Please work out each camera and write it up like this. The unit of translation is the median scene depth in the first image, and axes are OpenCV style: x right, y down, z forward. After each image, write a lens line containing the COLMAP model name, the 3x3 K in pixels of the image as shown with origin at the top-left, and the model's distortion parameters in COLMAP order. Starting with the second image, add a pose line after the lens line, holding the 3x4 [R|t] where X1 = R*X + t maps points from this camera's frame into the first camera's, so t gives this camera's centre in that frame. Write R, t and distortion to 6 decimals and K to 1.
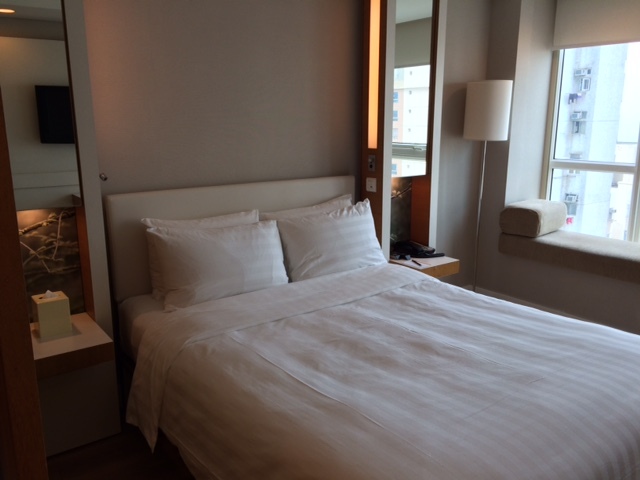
lens RADIAL K [[549.4, 0, 320.0], [0, 549.4, 240.0], [0, 0, 1]] dist [0.100322, -0.117921]
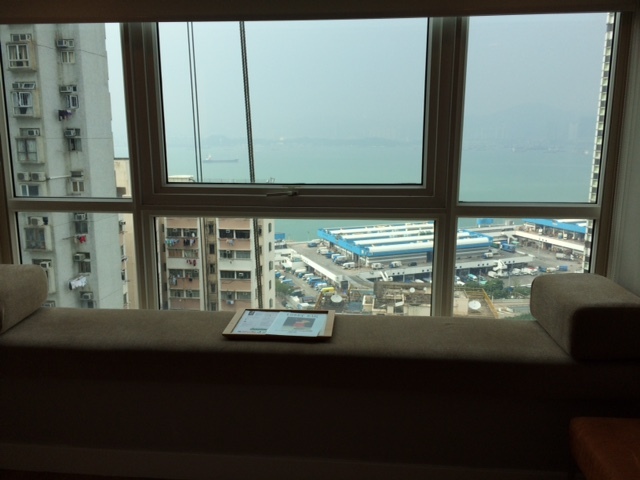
lens RADIAL K [[546.9, 0, 306.3], [0, 546.9, 224.6], [0, 0, 1]] dist [0.104184, -0.108982]
pose [[0.687826, -0.121748, 0.715592, 0.268076], [0.161406, 0.986806, 0.012749, -0.097022], [-0.707703, 0.106732, 0.698402, 0.458463]]
